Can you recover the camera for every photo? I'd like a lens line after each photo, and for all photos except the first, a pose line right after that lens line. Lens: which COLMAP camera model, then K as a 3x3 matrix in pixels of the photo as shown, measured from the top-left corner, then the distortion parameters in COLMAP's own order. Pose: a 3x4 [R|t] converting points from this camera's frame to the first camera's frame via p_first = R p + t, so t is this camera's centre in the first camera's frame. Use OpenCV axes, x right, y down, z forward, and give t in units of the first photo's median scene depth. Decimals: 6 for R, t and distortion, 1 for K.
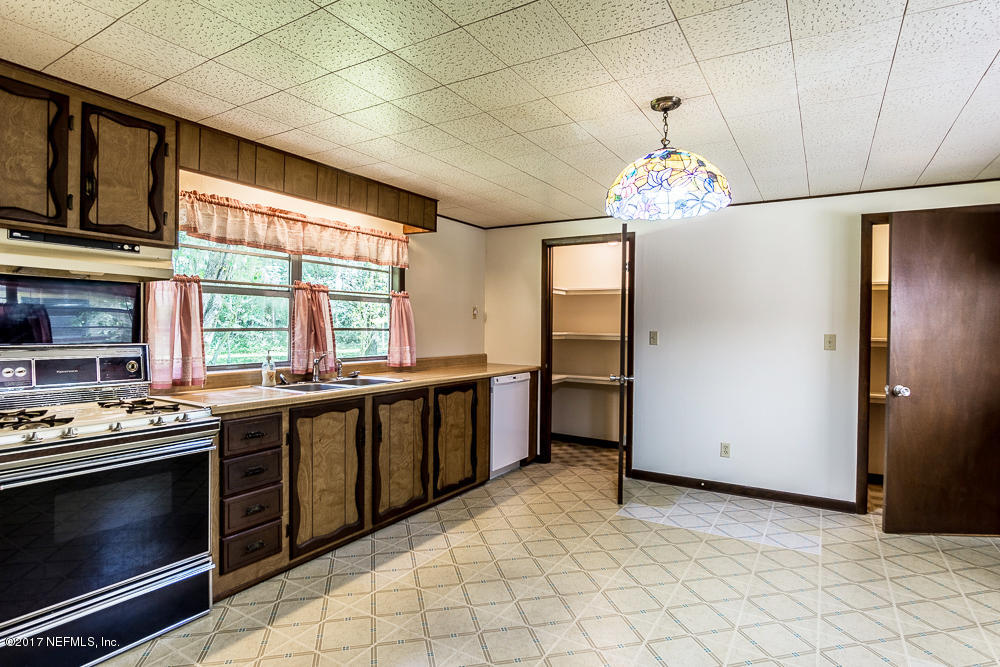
lens RADIAL K [[535.7, 0, 497.7], [0, 535.7, 334.6], [0, 0, 1]] dist [-0.012362, 0.000114]
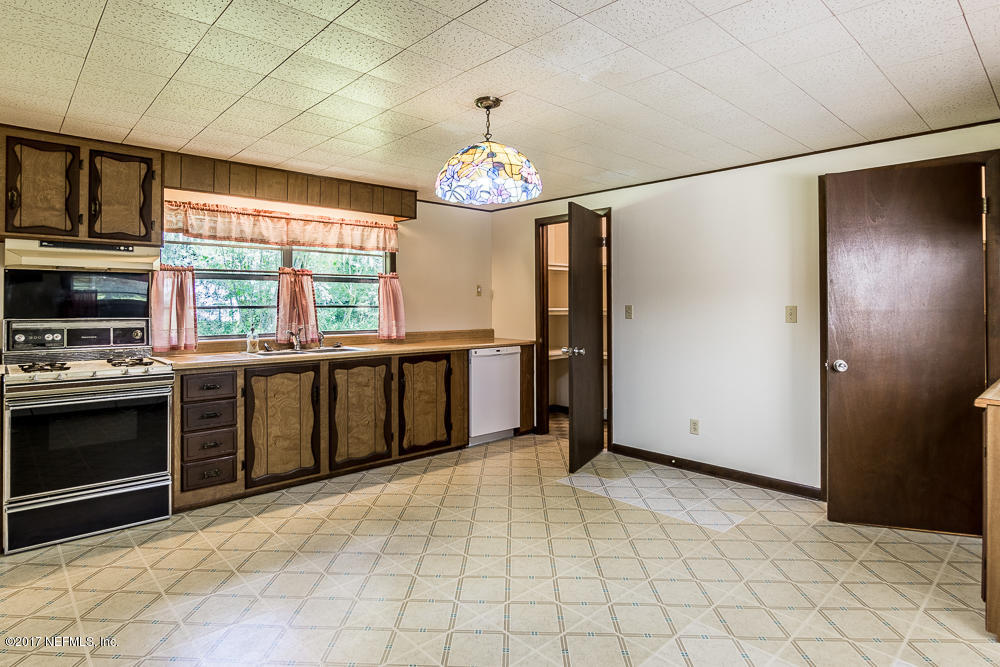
lens RADIAL K [[553.2, 0, 491.6], [0, 553.2, 302.6], [0, 0, 1]] dist [-0.008615, -0.001965]
pose [[0.961280, -0.014205, -0.275206, 0.440840], [0.008274, 0.999708, -0.022702, 0.013627], [0.275448, 0.019546, 0.961117, -0.082875]]
